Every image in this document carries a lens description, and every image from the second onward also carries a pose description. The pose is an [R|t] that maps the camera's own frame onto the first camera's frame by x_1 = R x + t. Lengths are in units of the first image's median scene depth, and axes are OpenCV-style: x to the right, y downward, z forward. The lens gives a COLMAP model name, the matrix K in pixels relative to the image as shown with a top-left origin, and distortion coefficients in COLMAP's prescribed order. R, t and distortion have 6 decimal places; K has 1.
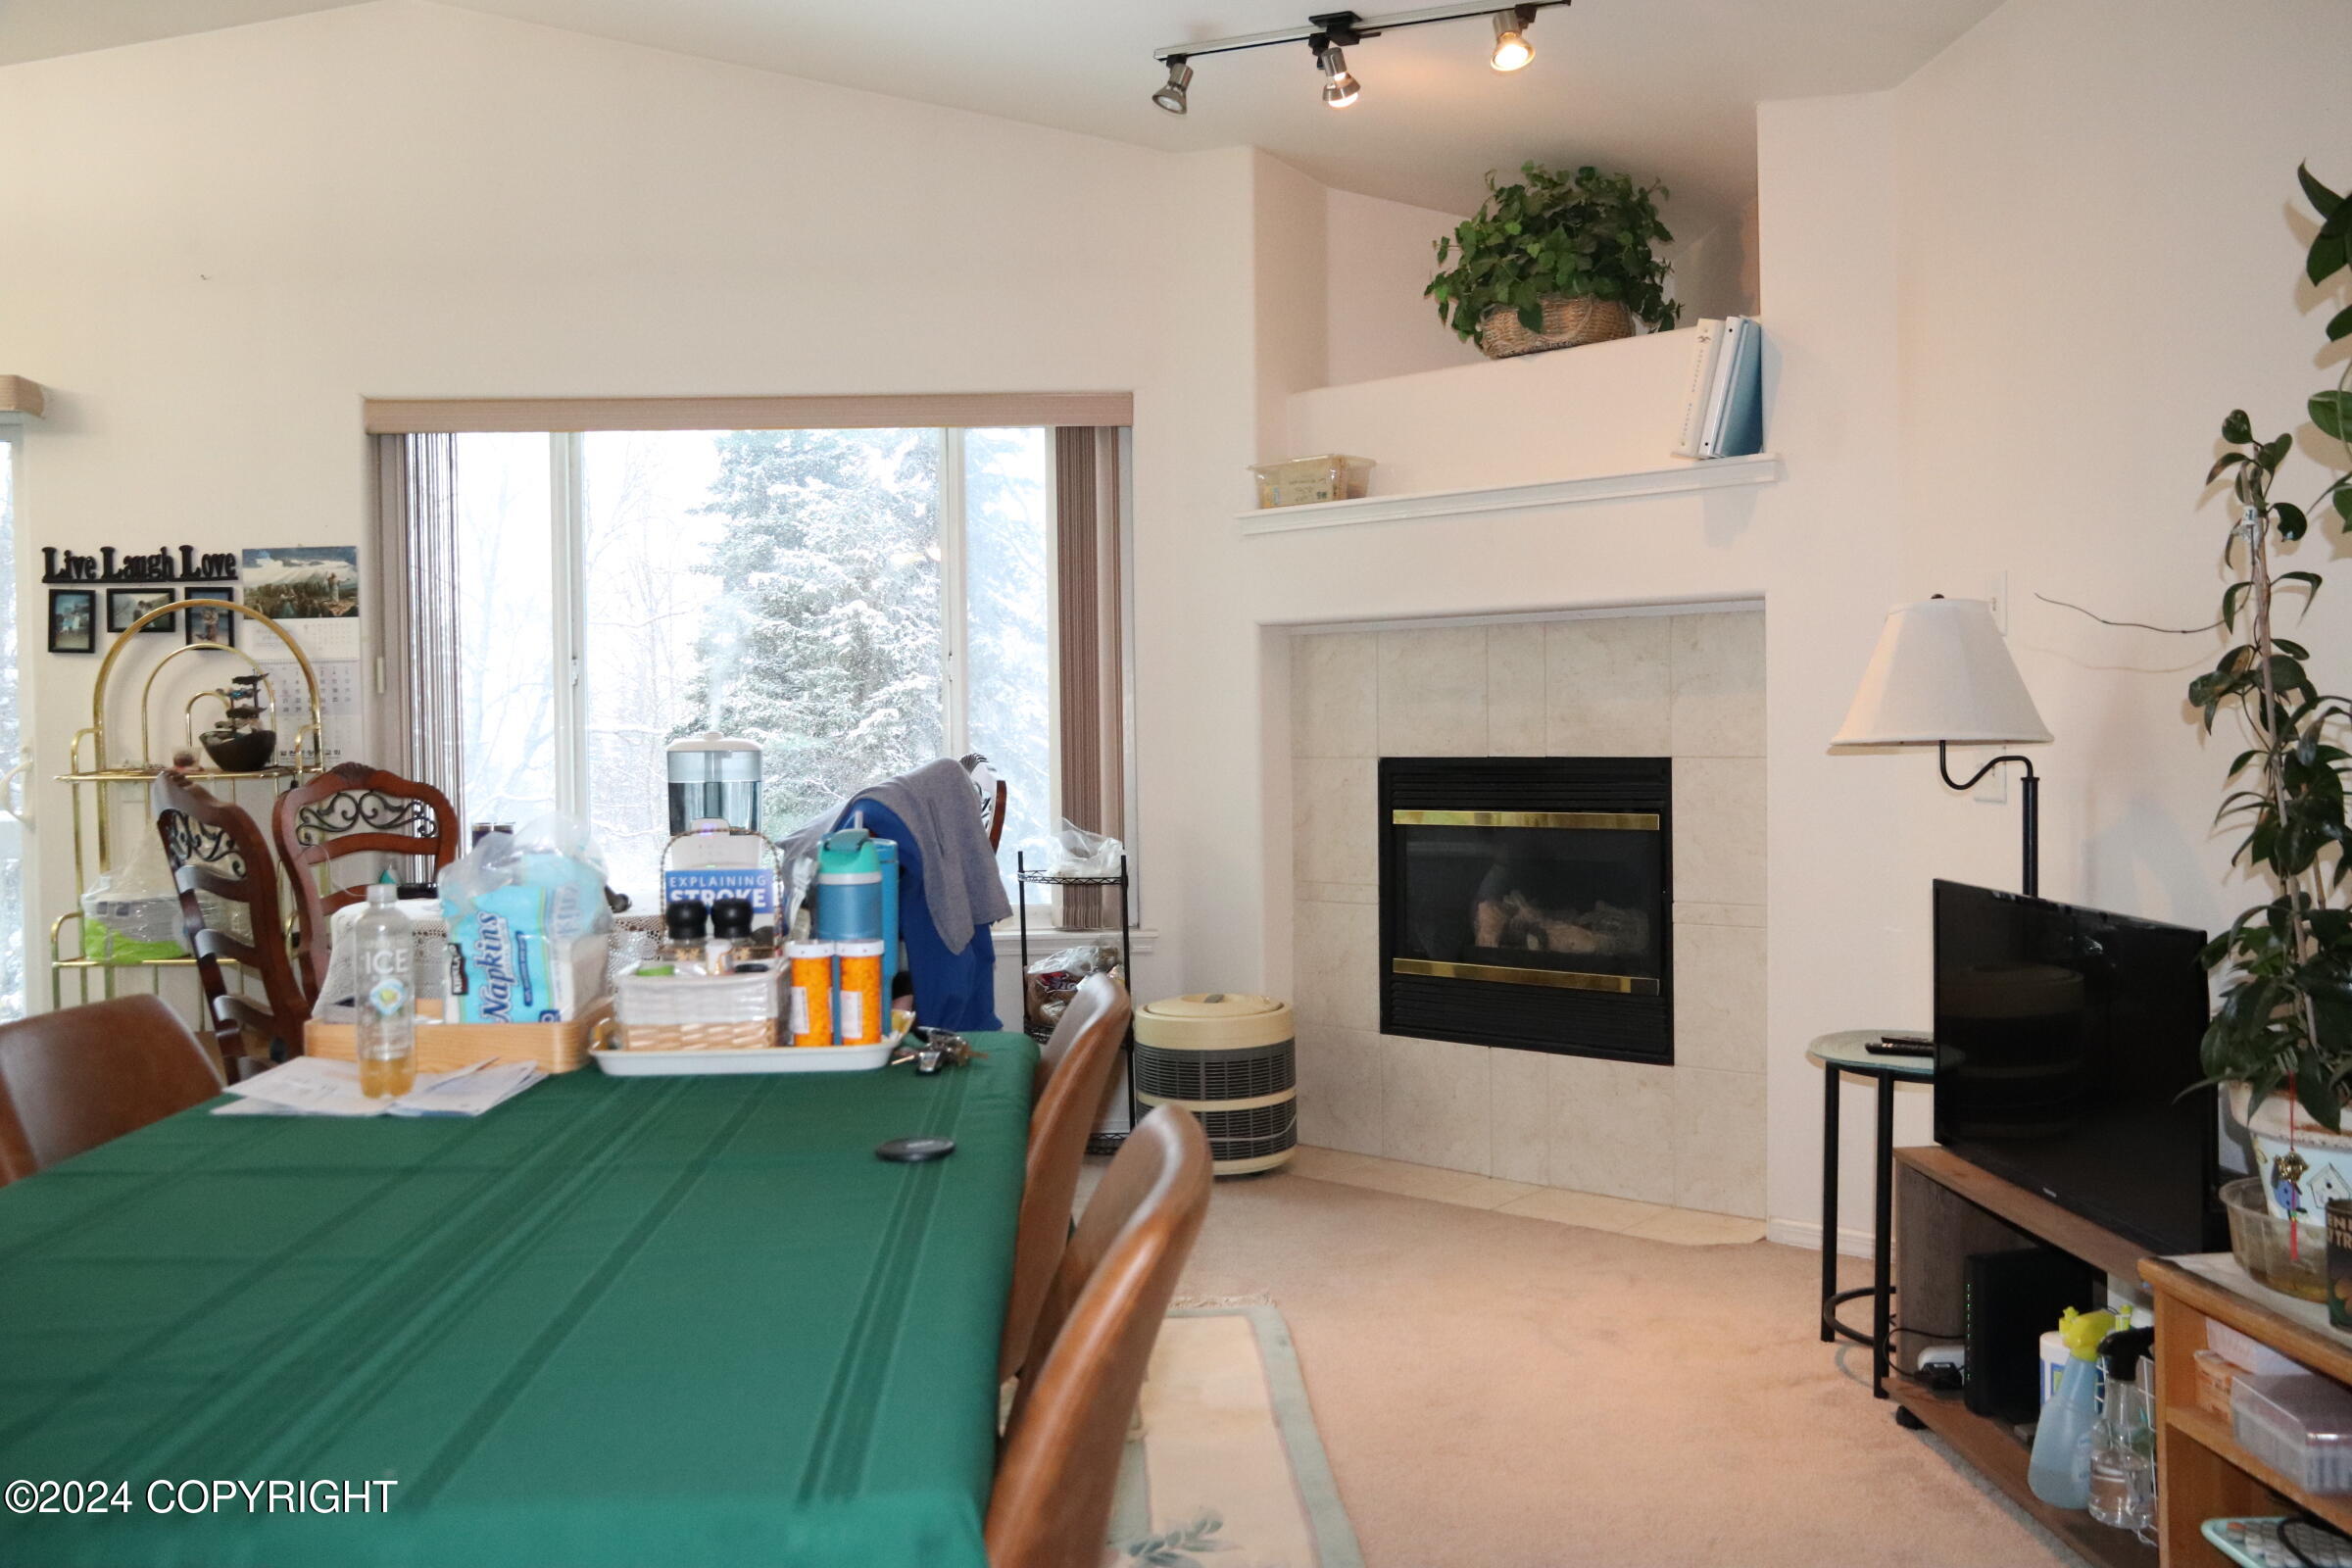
lens RADIAL K [[1874.0, 0, 1190.0], [0, 1874.0, 782.3], [0, 0, 1]] dist [-0.076290, 0.115449]
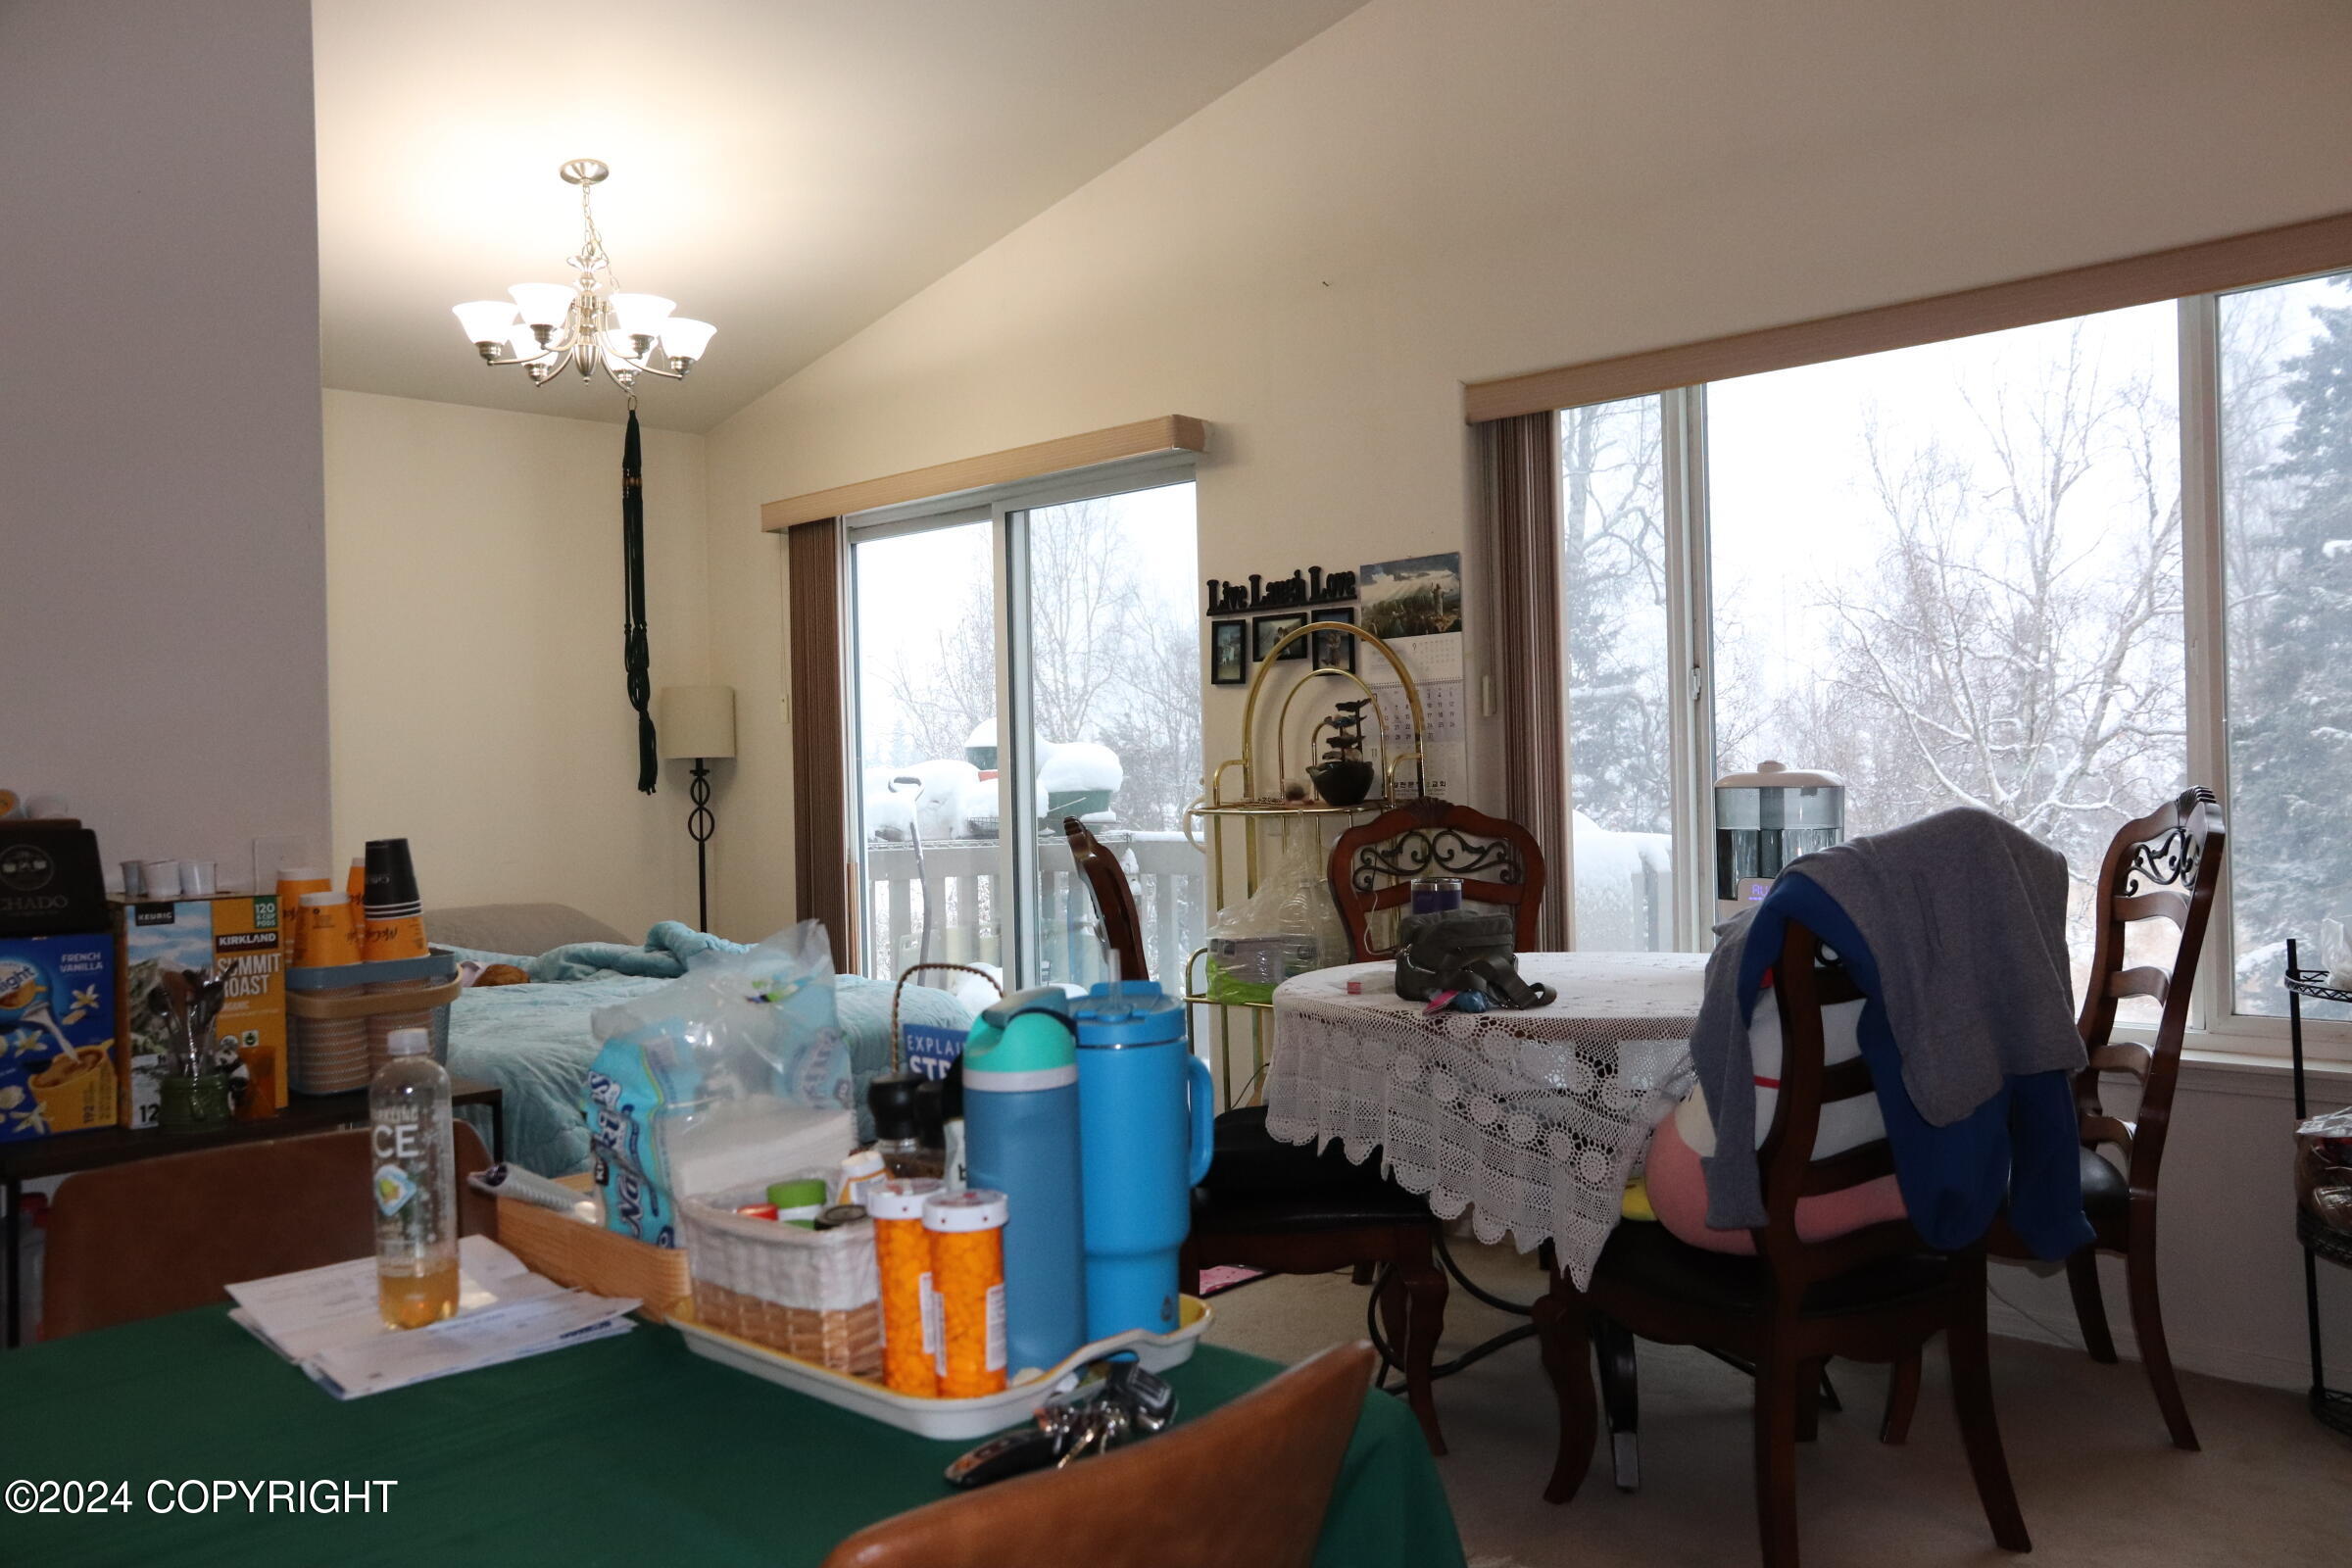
lens RADIAL K [[1874.0, 0, 1186.1], [0, 1874.0, 782.0], [0, 0, 1]] dist [-0.076290, 0.115449]
pose [[0.679636, 0.000266, -0.733550, 0.121563], [-0.001166, 0.999999, -0.000718, -0.016705], [0.733549, 0.001343, 0.679635, 0.304223]]
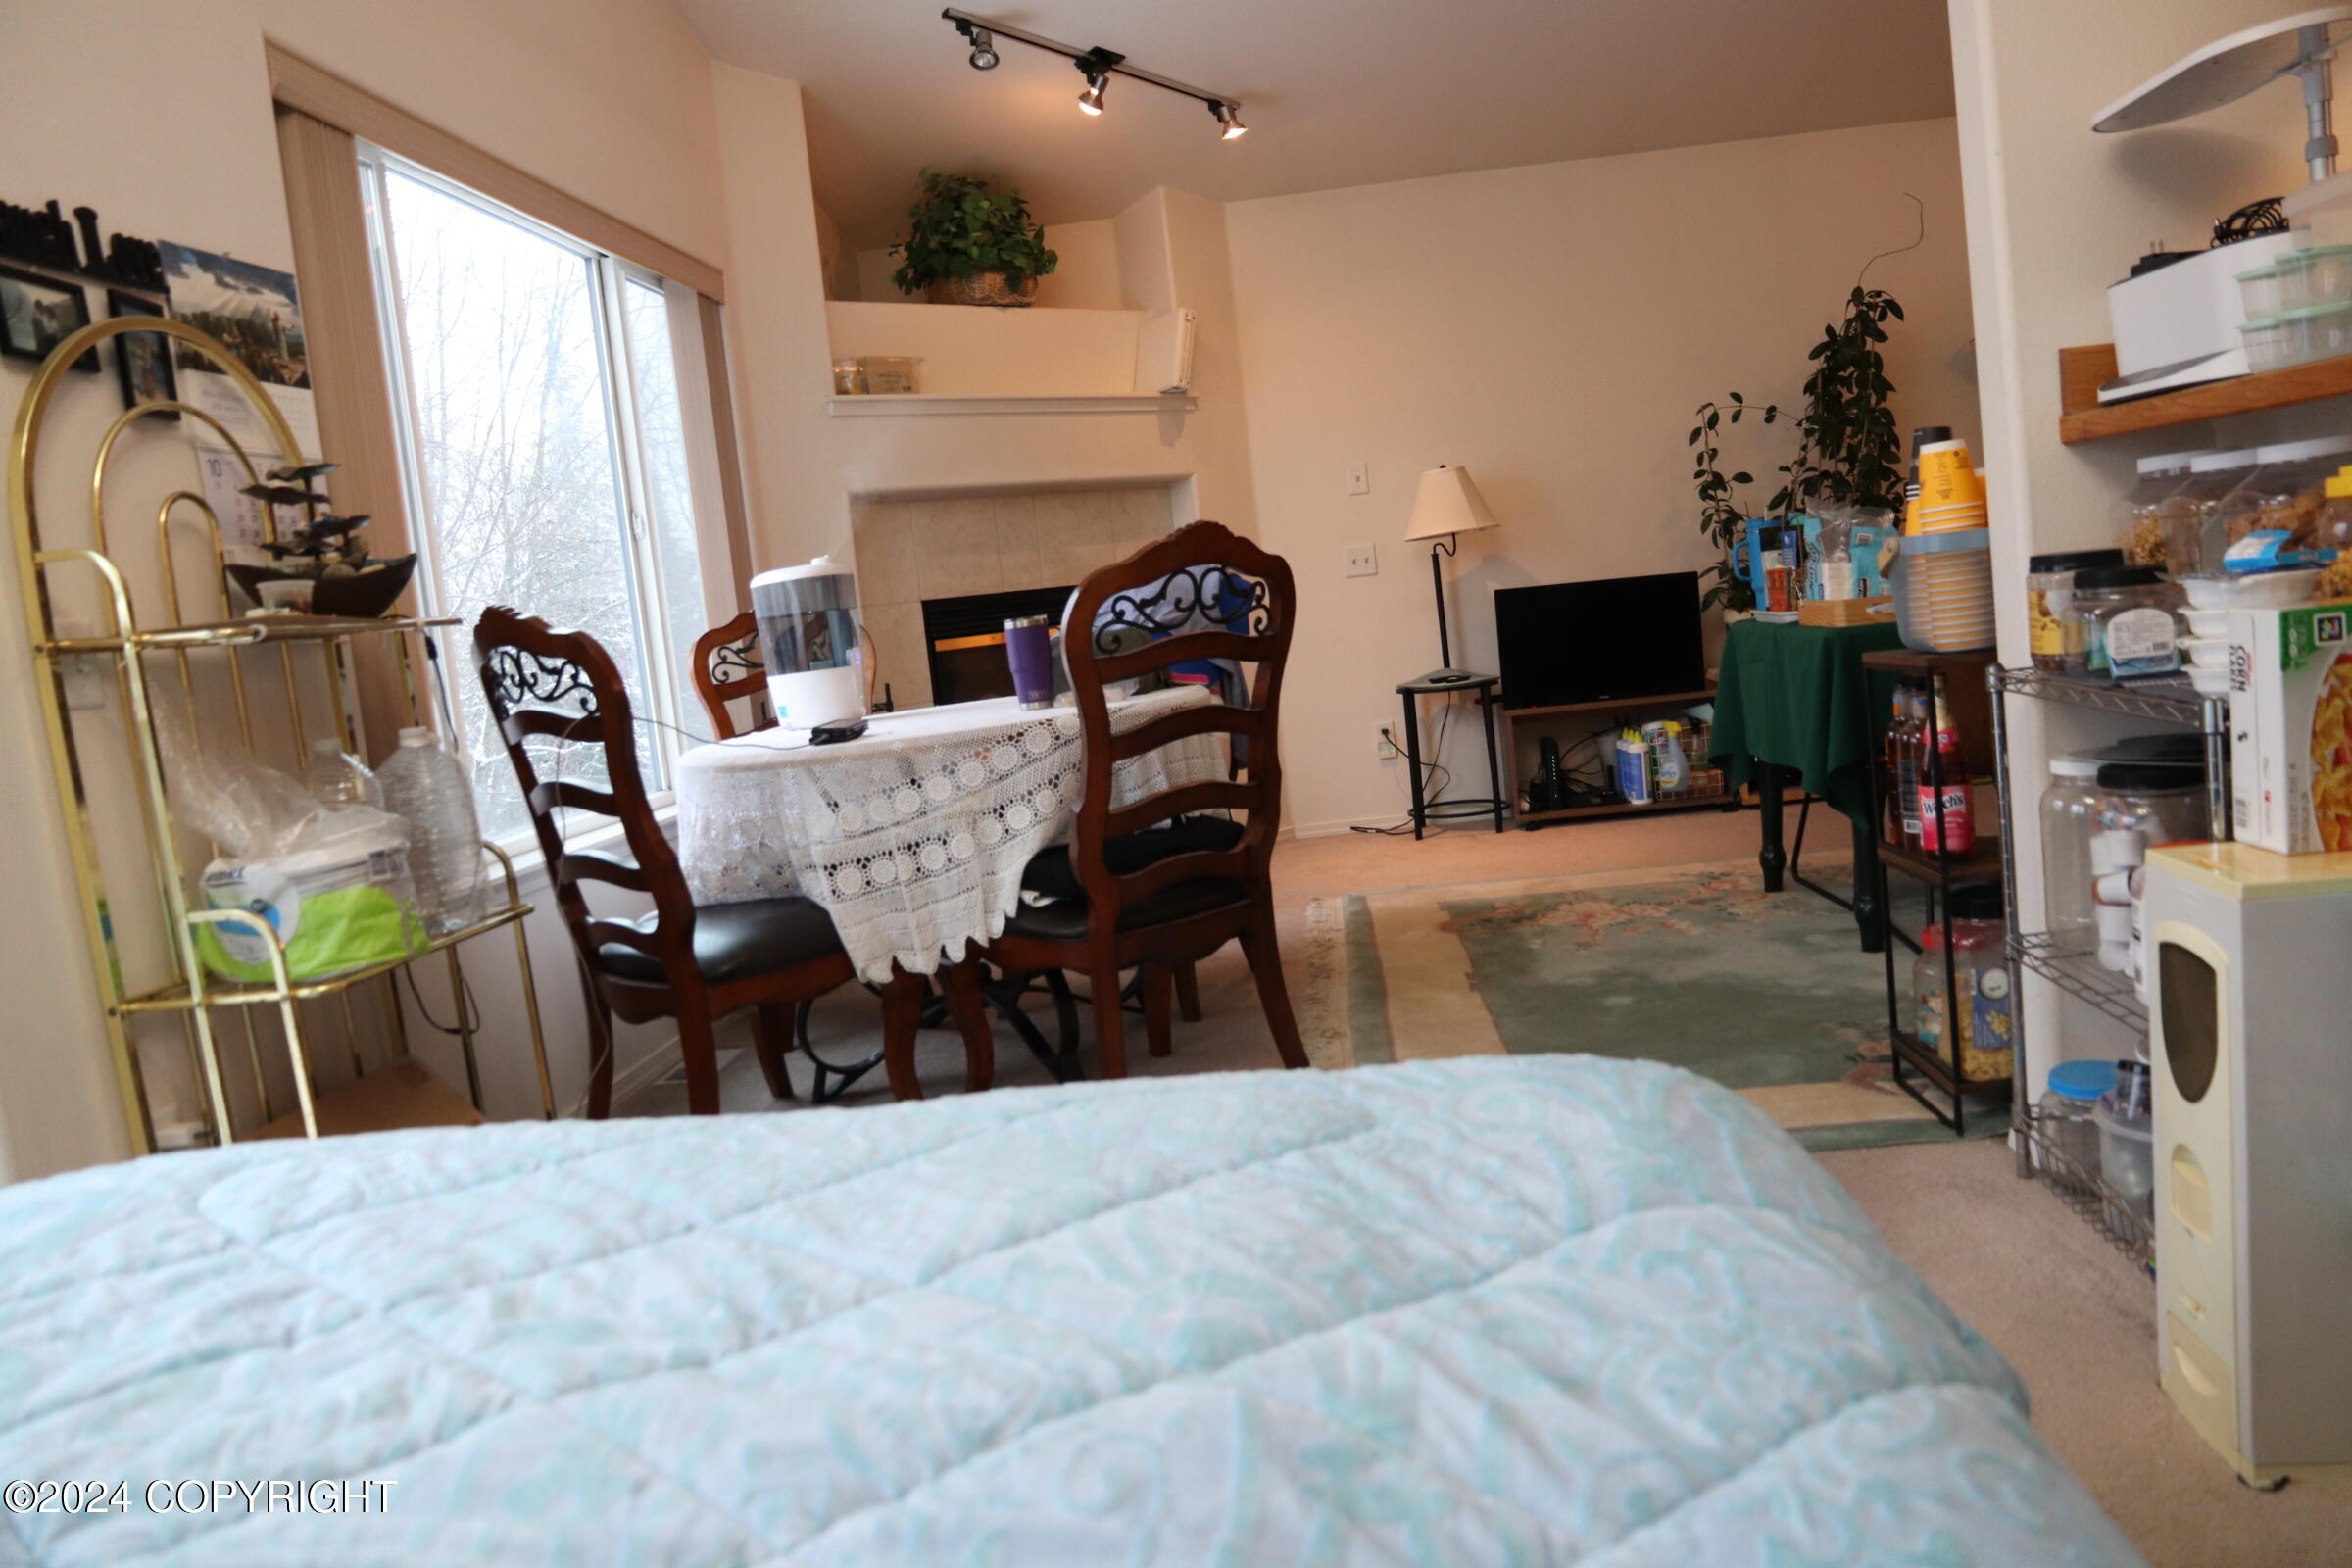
lens RADIAL K [[1624.4, 0, 1185.0], [0, 1624.4, 775.2], [0, 0, 1]] dist [-0.119008, 0.083590]
pose [[0.146575, -0.105857, 0.983519, -0.964551], [0.134164, 0.987198, 0.086259, 0.033031], [-0.980059, 0.119310, 0.158901, 0.663718]]
